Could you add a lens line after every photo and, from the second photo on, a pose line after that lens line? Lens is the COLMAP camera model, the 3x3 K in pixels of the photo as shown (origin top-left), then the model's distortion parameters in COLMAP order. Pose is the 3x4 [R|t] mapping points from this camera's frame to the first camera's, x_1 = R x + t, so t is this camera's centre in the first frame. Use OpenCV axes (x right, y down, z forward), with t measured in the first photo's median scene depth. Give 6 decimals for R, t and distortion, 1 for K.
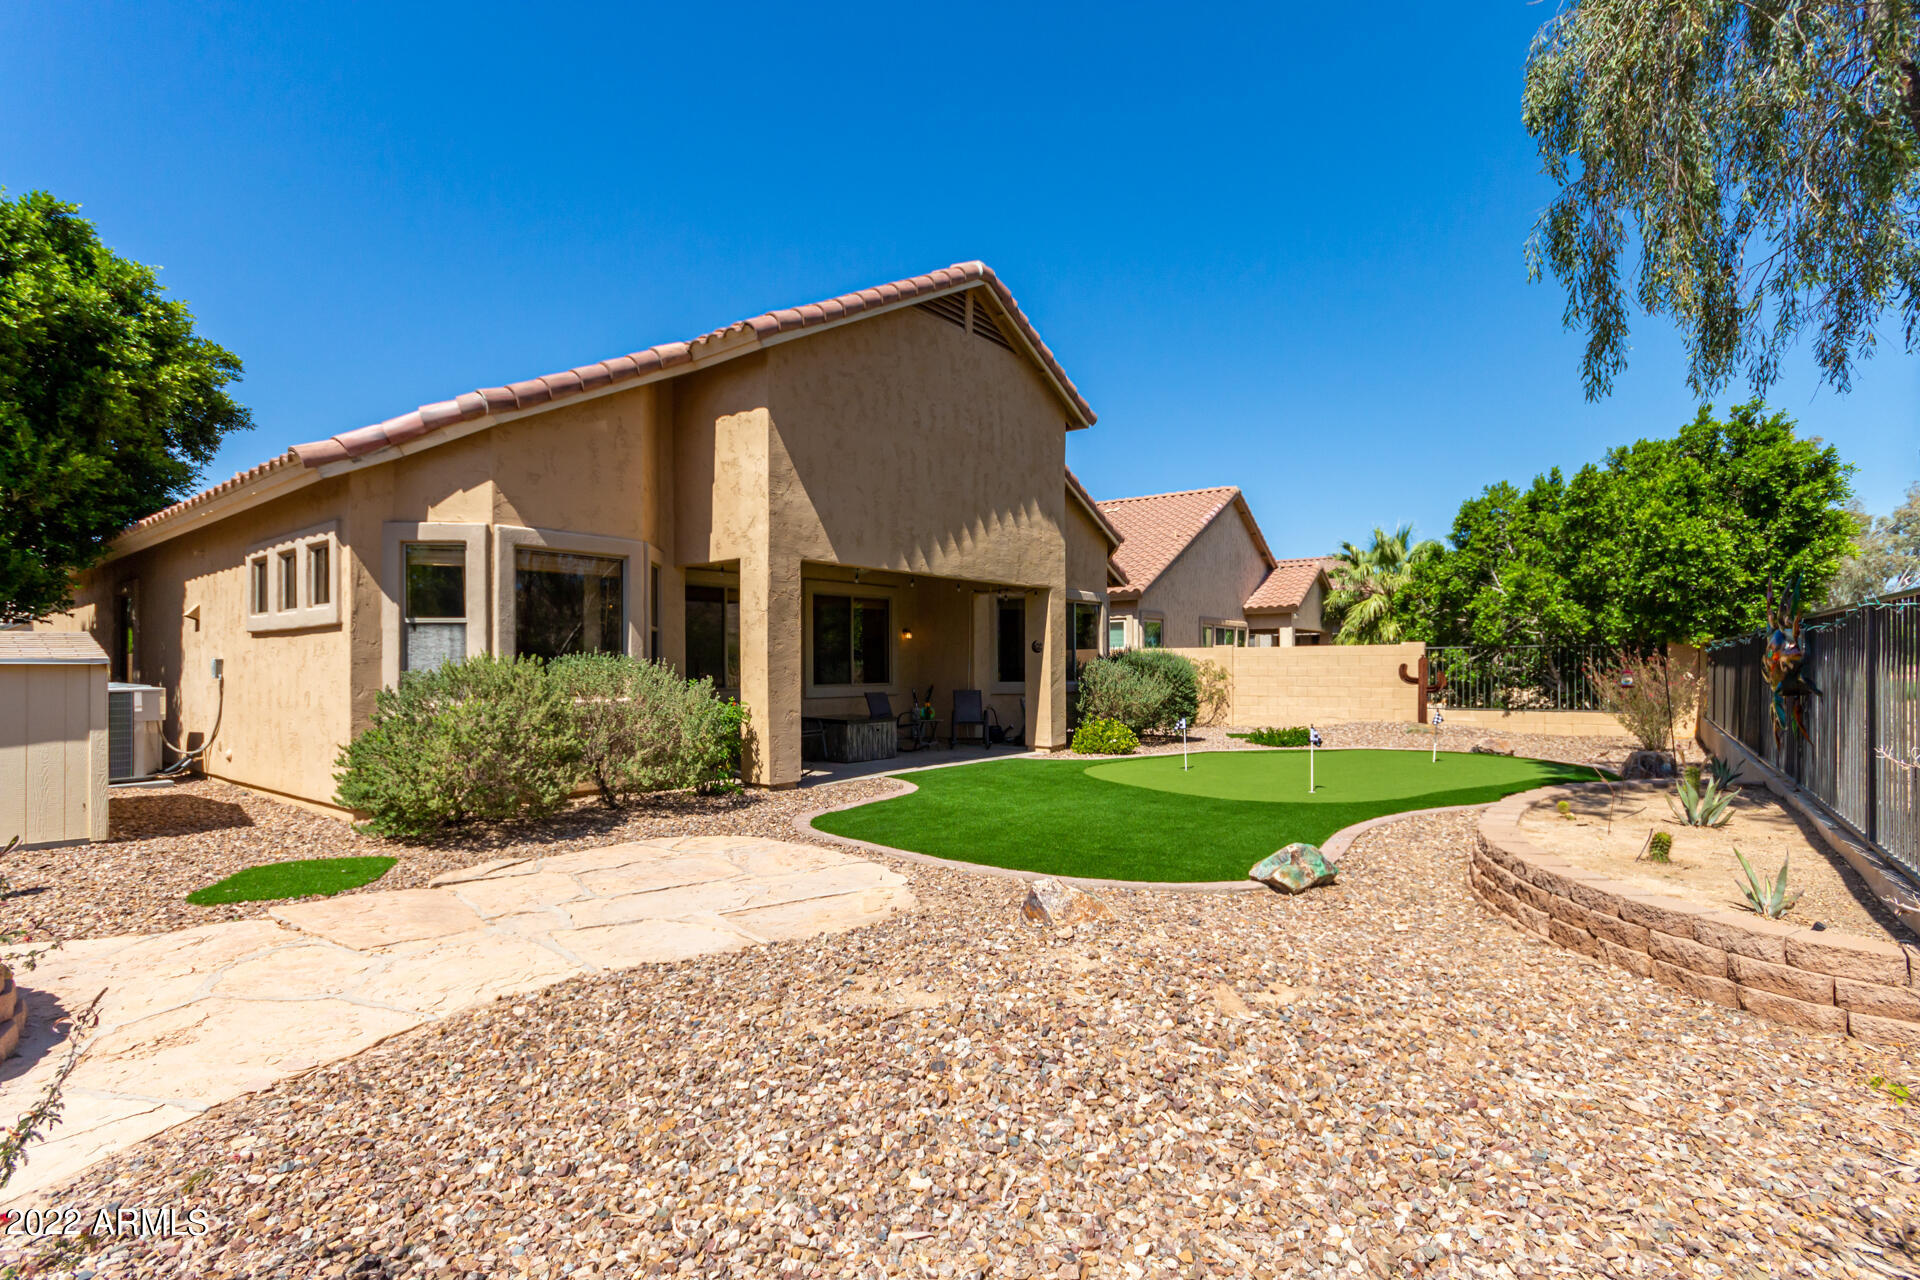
lens RADIAL K [[890.9, 0, 958.8], [0, 890.9, 650.3], [0, 0, 1]] dist [0.007392, 0.000388]
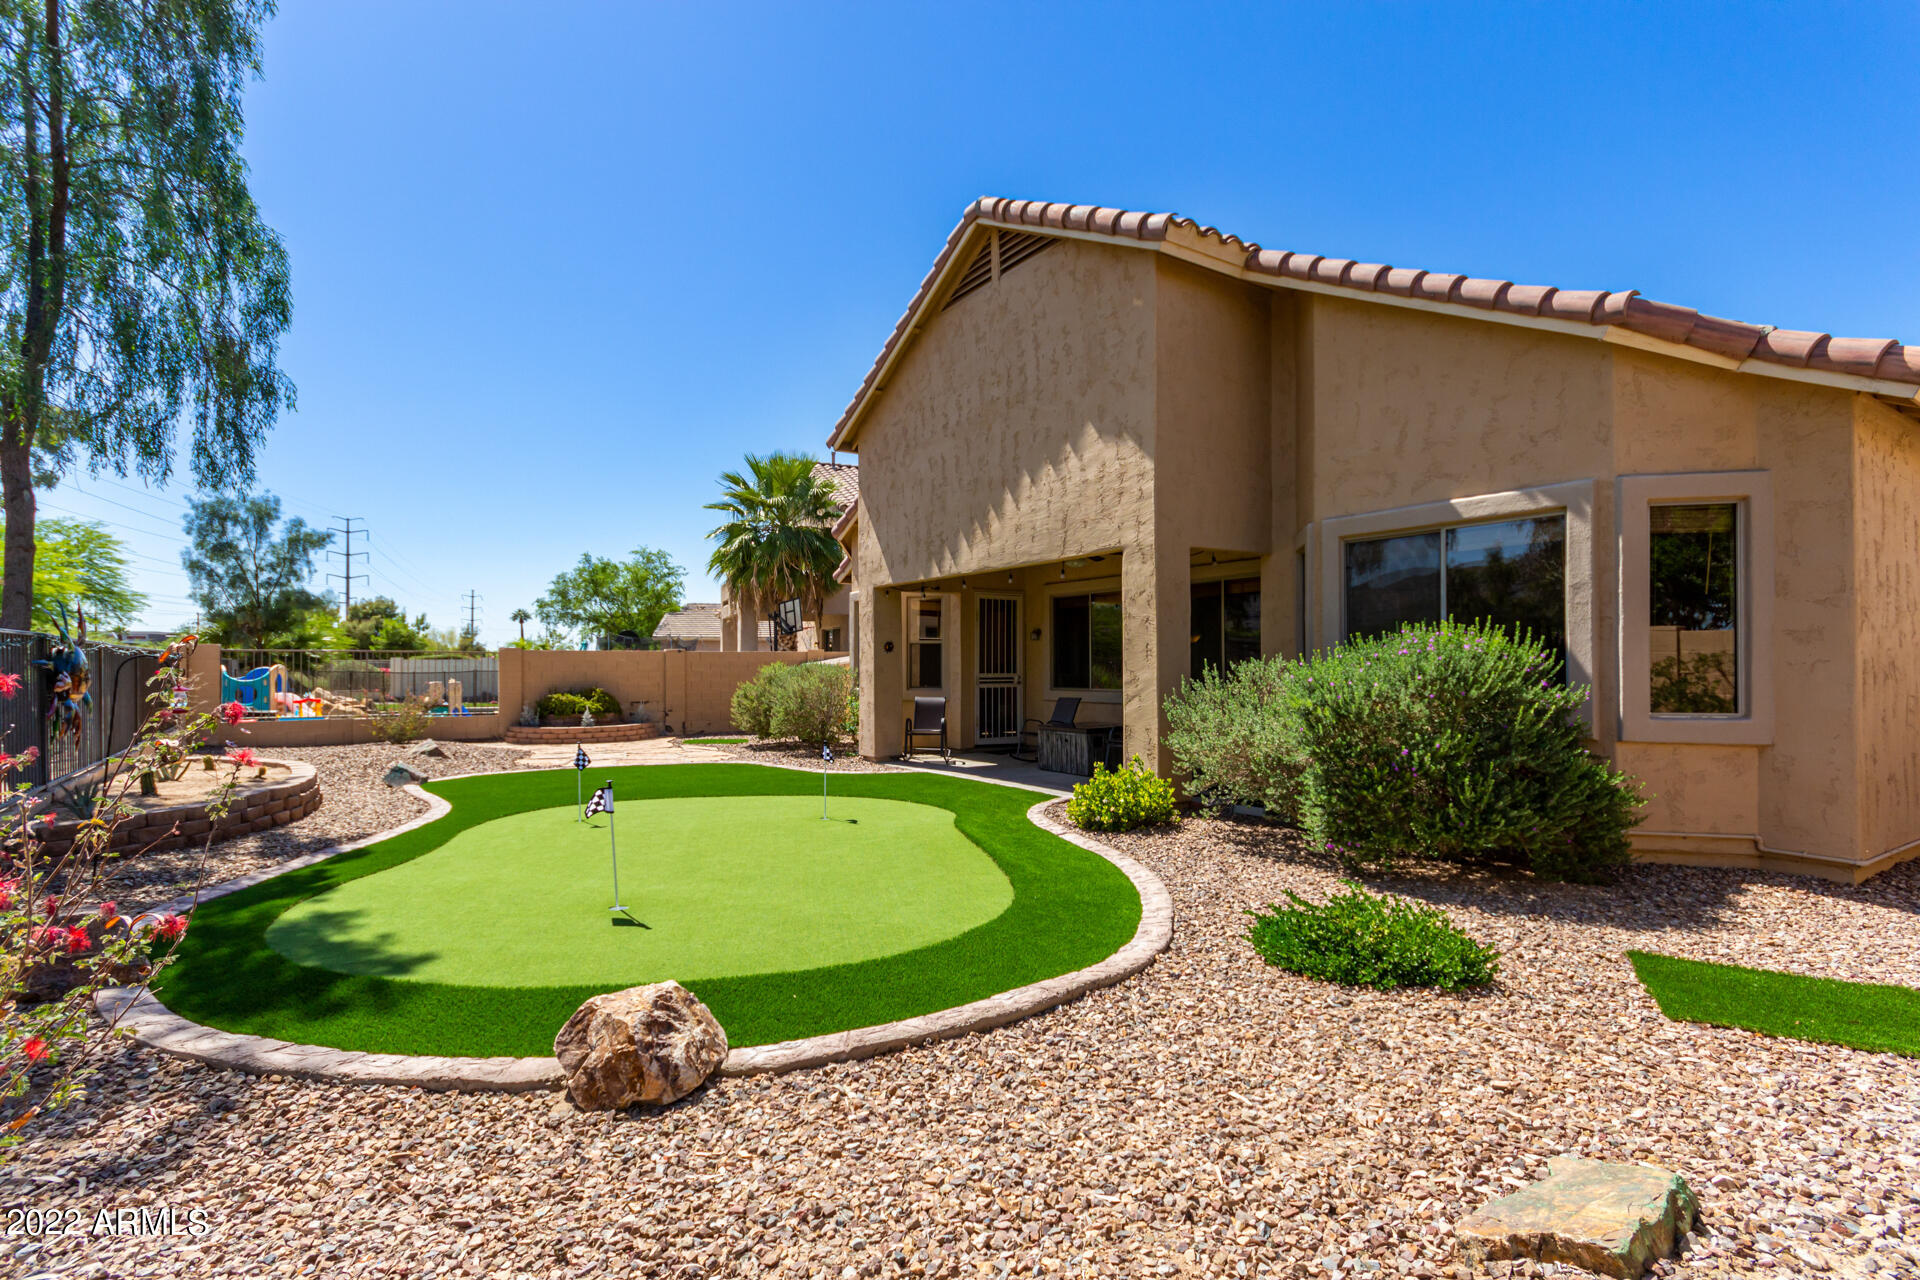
lens RADIAL K [[890.9, 0, 955.2], [0, 890.9, 644.1], [0, 0, 1]] dist [0.007392, 0.000388]
pose [[-0.305114, -0.012652, -0.952232, 0.769814], [0.020263, 0.999599, -0.019774, 0.007459], [0.952100, -0.025328, -0.304735, 1.125039]]
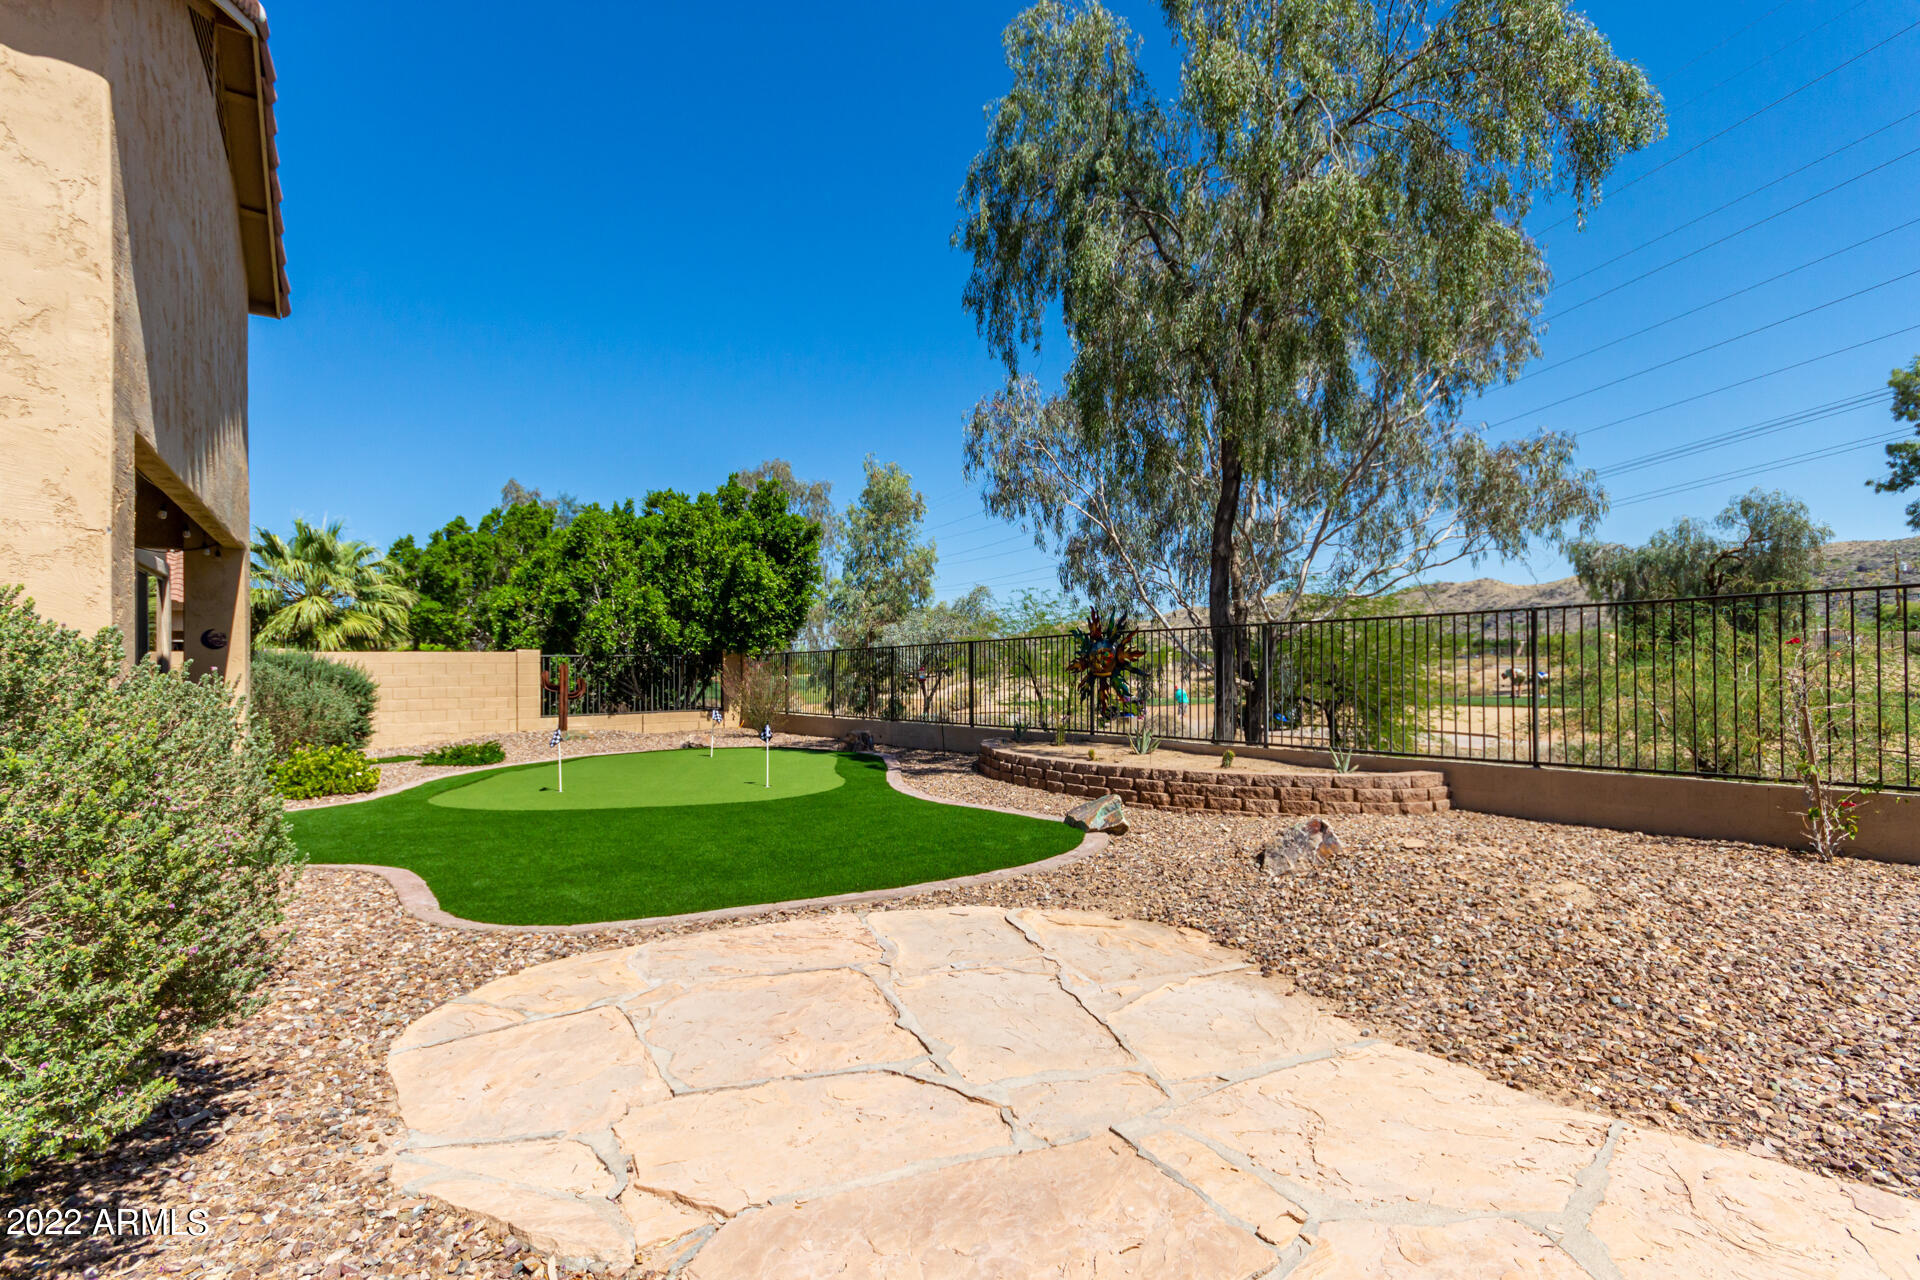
lens RADIAL K [[890.9, 0, 952.8], [0, 890.9, 668.0], [0, 0, 1]] dist [0.007392, 0.000388]
pose [[0.348472, 0.004005, 0.937311, -0.349929], [-0.003553, 0.999989, -0.002952, 0.017598], [-0.937312, -0.002302, 0.348483, 0.317945]]
